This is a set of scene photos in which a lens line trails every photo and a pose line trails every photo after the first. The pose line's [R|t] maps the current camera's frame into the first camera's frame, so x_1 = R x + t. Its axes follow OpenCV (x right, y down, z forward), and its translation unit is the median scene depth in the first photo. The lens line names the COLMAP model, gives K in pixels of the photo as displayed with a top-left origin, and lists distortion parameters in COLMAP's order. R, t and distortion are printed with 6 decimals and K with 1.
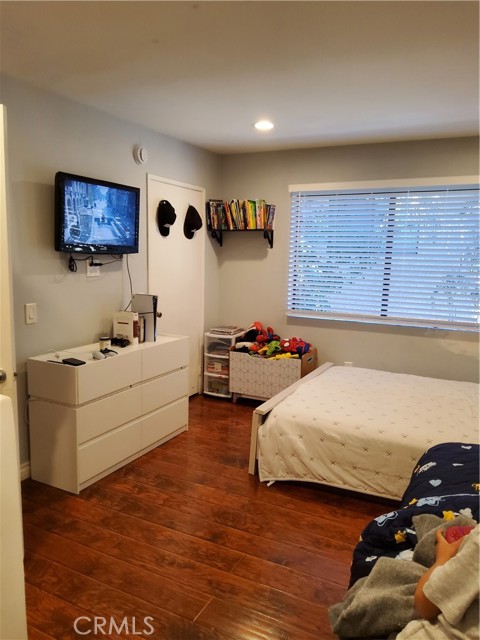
lens RADIAL K [[486.8, 0, 240.0], [0, 486.8, 320.0], [0, 0, 1]] dist [-0.000174, -0.001894]
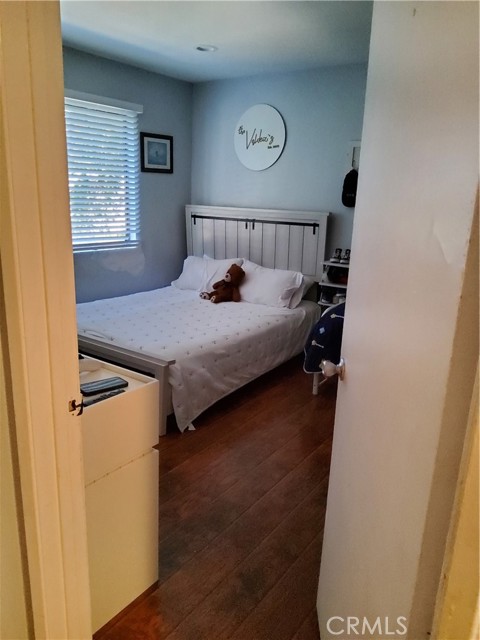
lens RADIAL K [[486.8, 0, 240.0], [0, 486.8, 320.0], [0, 0, 1]] dist [-0.000174, -0.001894]
pose [[0.131927, -0.269321, 0.953972, -0.817907], [0.104163, 0.960822, 0.256850, -0.107868], [-0.985771, 0.065483, 0.154811, 0.776257]]
